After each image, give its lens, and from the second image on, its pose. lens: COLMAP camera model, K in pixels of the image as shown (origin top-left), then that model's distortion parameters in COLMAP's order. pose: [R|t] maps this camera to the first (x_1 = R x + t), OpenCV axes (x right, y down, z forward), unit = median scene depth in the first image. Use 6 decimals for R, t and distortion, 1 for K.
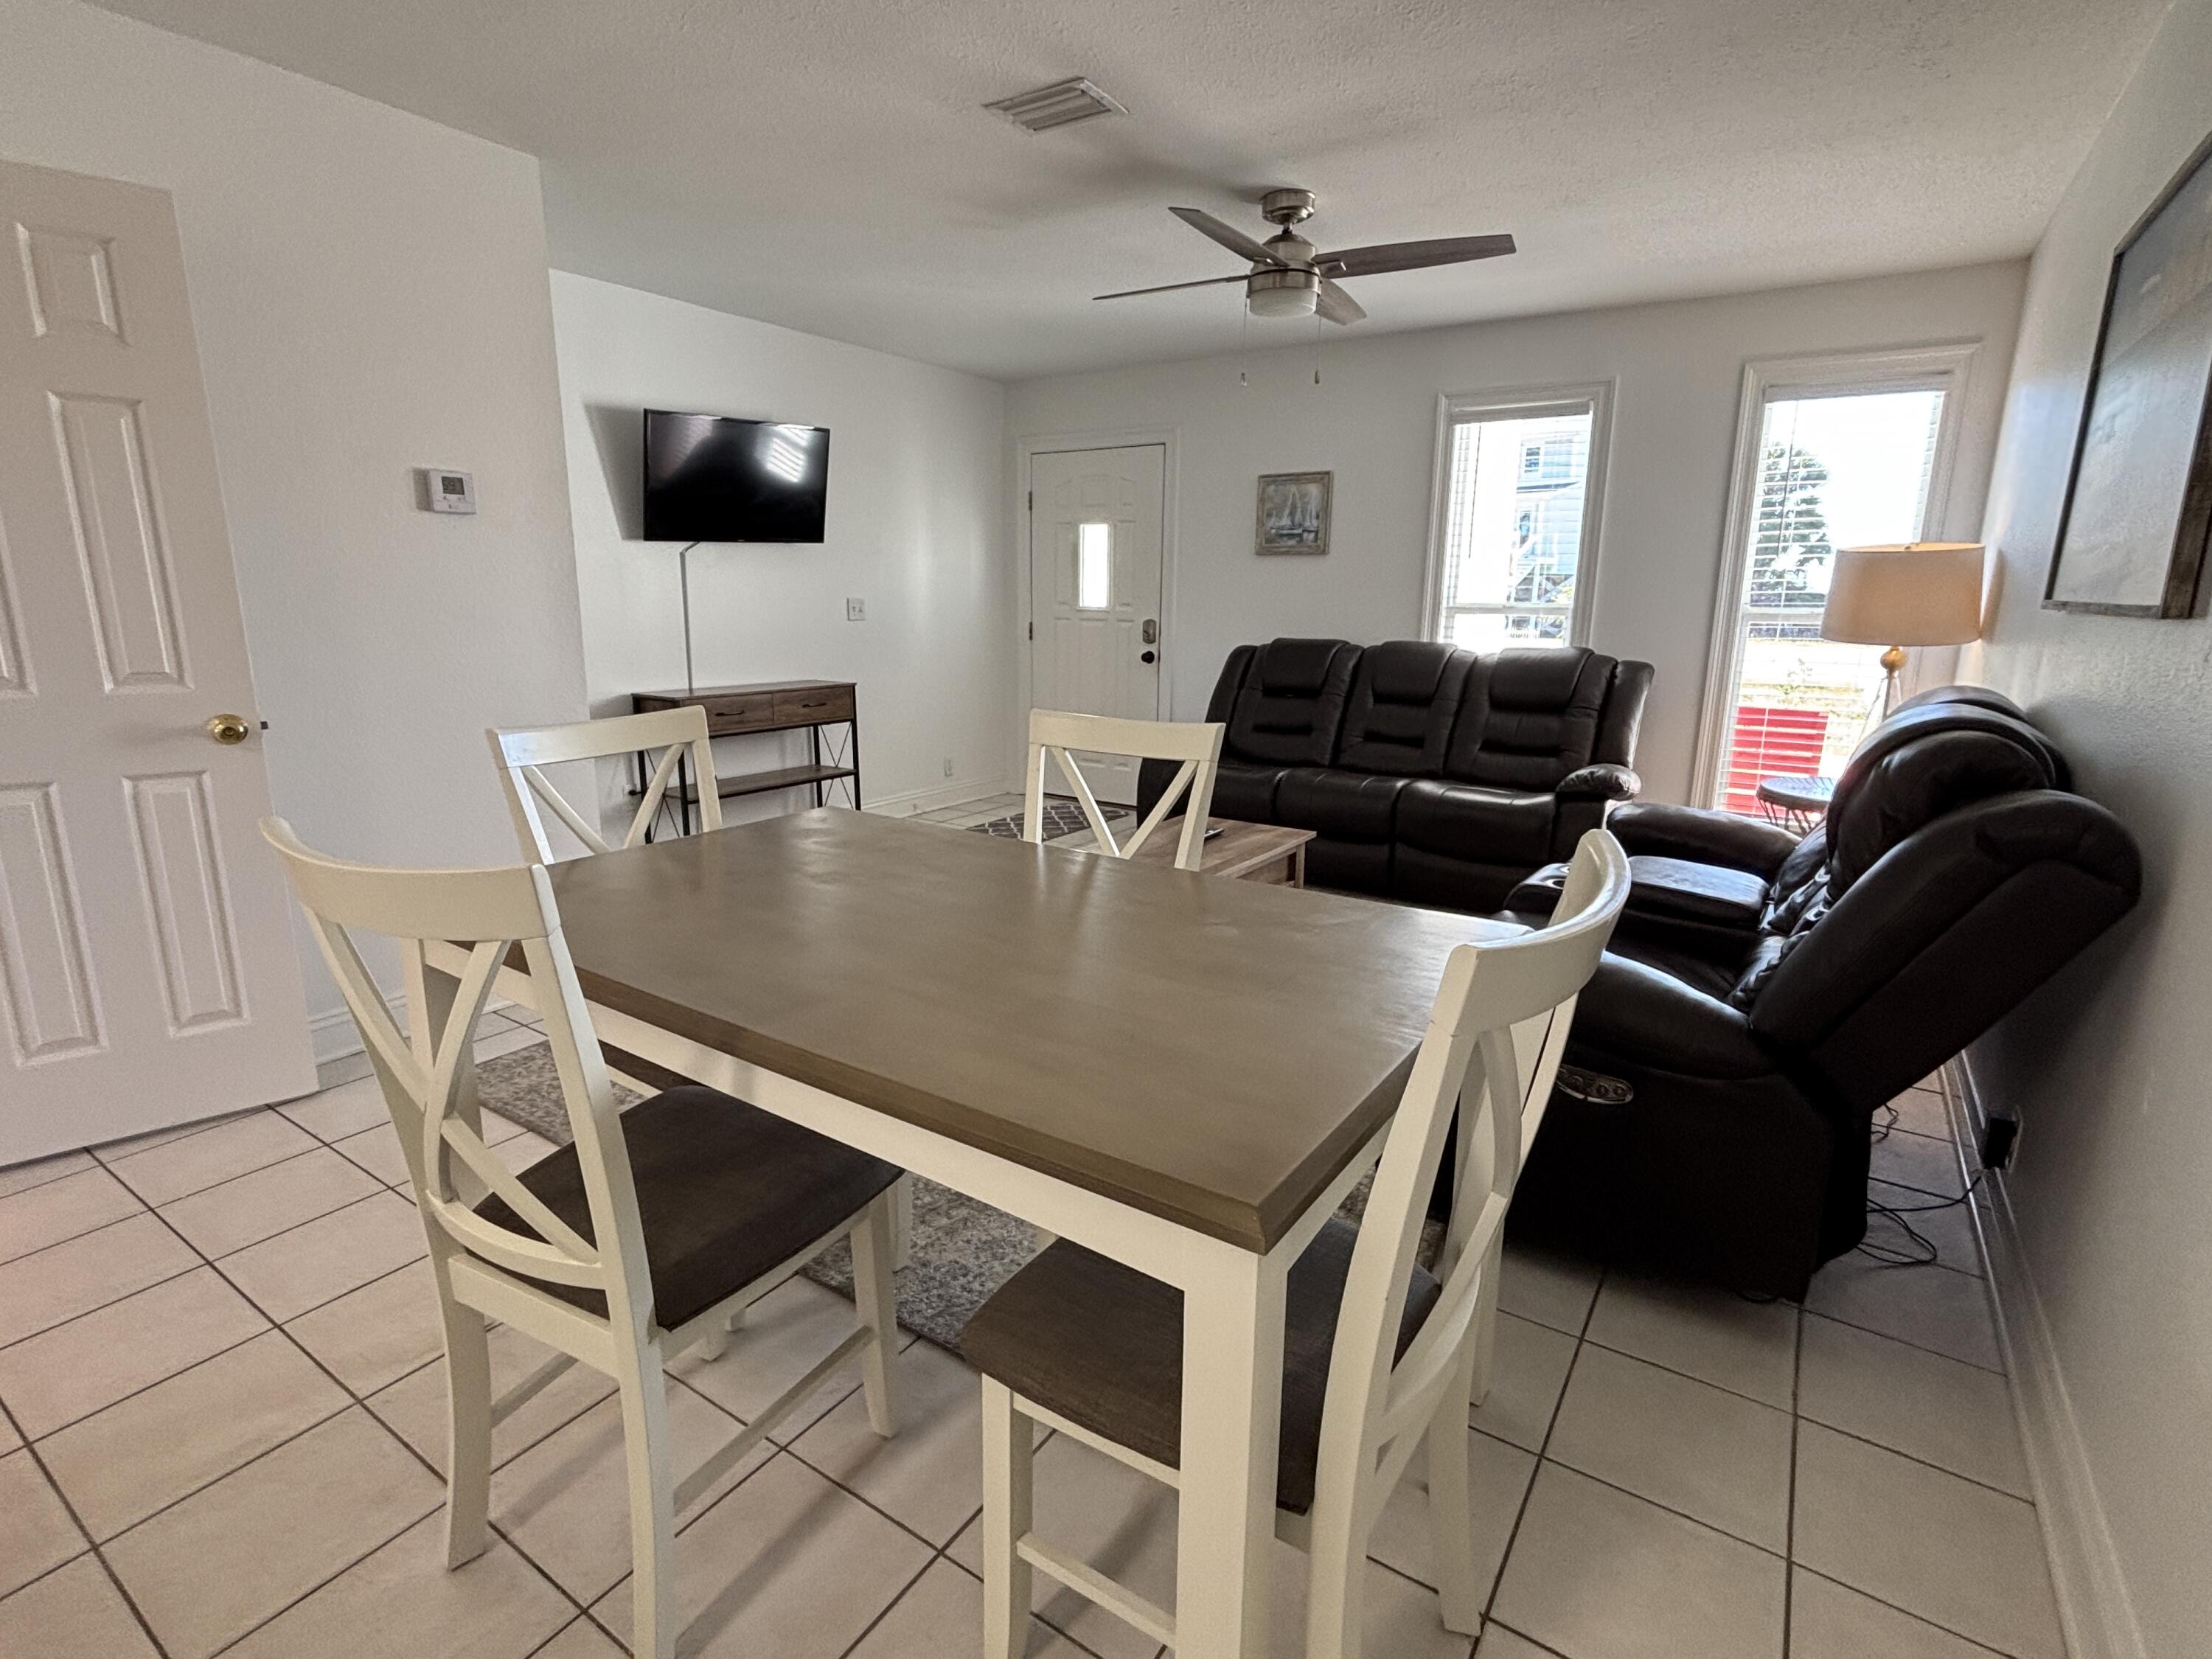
lens RADIAL K [[1077.7, 0, 1106.0], [0, 1077.7, 829.5], [0, 0, 1]] dist [-0.000208, -0.001081]
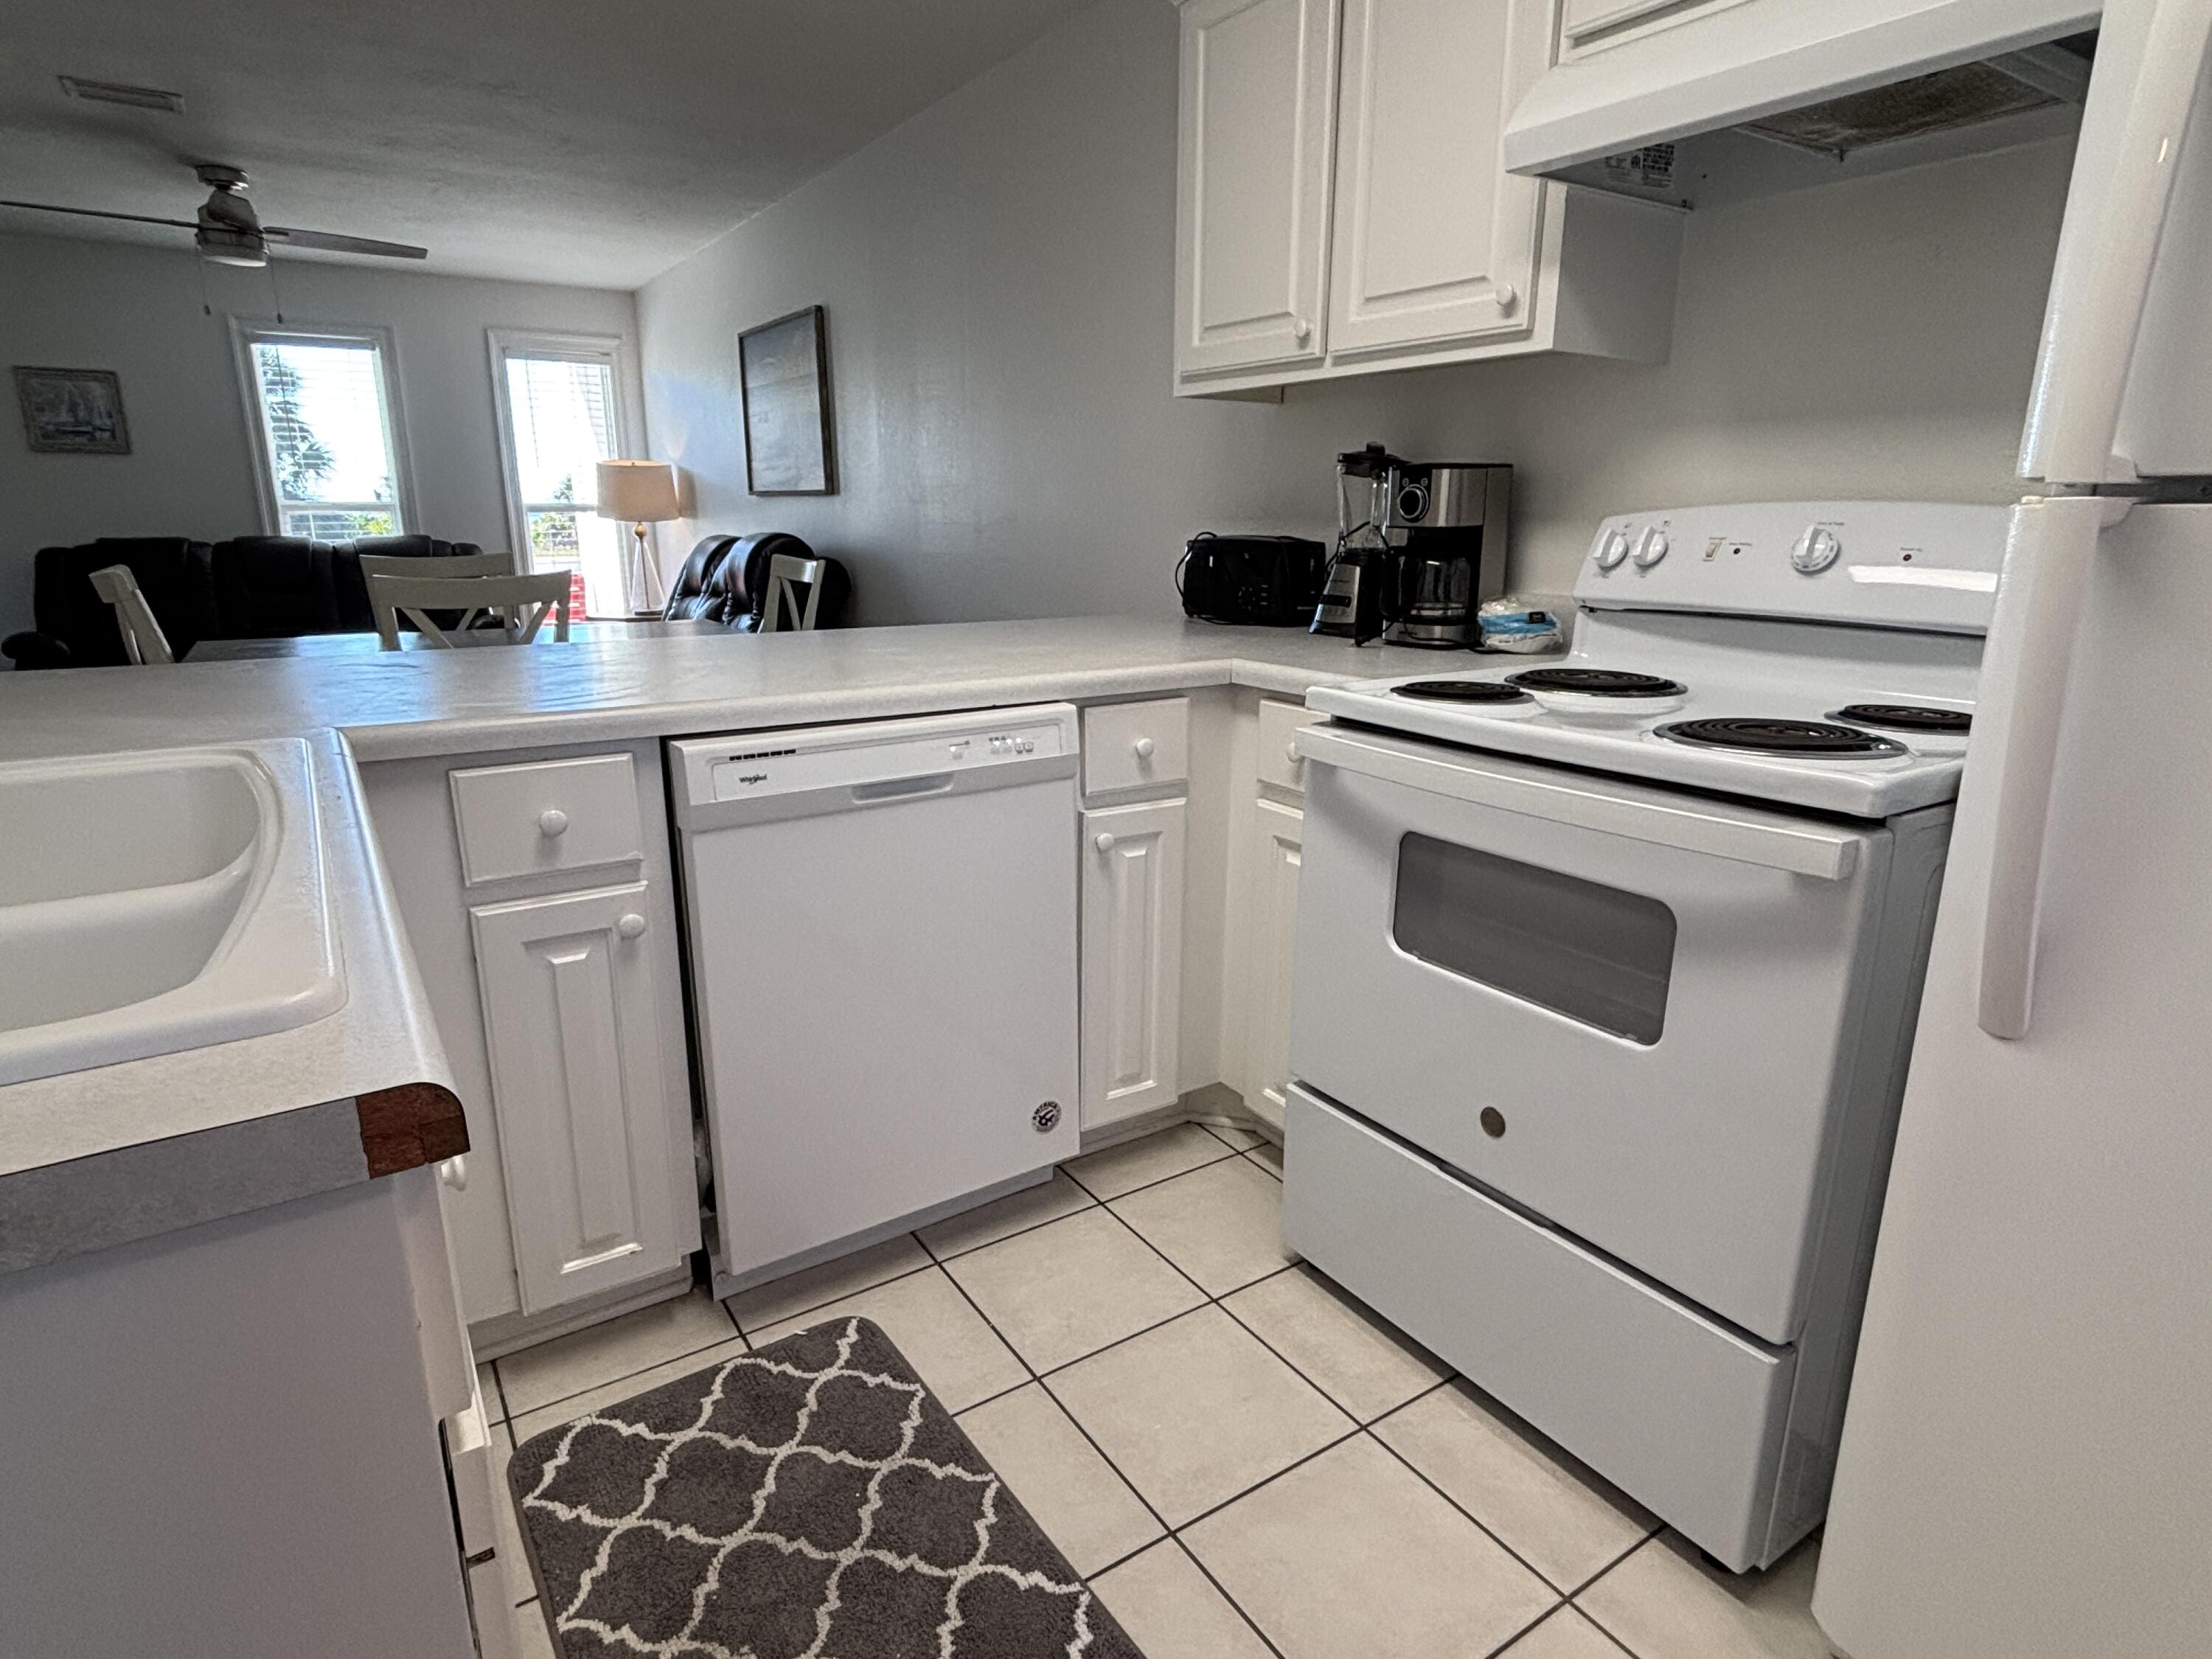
lens RADIAL K [[1207.4, 0, 1091.2], [0, 1207.4, 816.5], [0, 0, 1]] dist [0.000715, -0.007751]
pose [[0.393832, -0.228707, 0.890275, -0.535208], [0.199009, 0.966794, 0.160328, 0.077243], [-0.897380, 0.114030, 0.426270, -0.268833]]
